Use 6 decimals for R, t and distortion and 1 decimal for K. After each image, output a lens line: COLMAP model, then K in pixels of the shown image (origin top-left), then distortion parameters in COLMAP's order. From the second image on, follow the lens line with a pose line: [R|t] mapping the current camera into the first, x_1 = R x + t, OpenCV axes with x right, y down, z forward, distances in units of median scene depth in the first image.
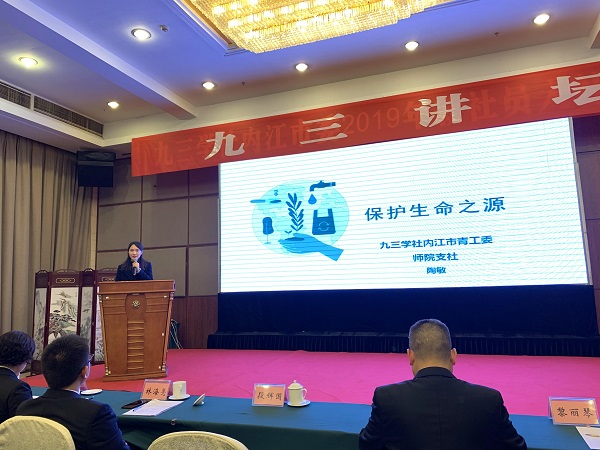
lens RADIAL K [[454.8, 0, 299.9], [0, 454.8, 220.0], [0, 0, 1]] dist [0.029441, -0.029670]
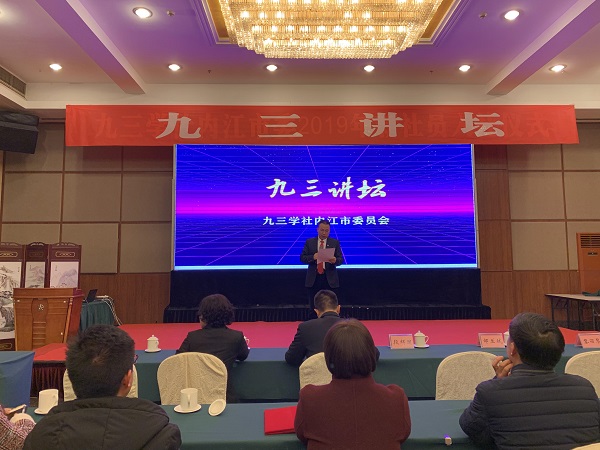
lens RADIAL K [[454.8, 0, 298.7], [0, 454.8, 221.3], [0, 0, 1]] dist [0.029441, -0.029670]
pose [[0.931340, 0.053907, 0.360138, -0.275702], [-0.070748, 0.996924, 0.033734, -0.006551], [-0.357212, -0.056897, 0.932289, -0.062957]]
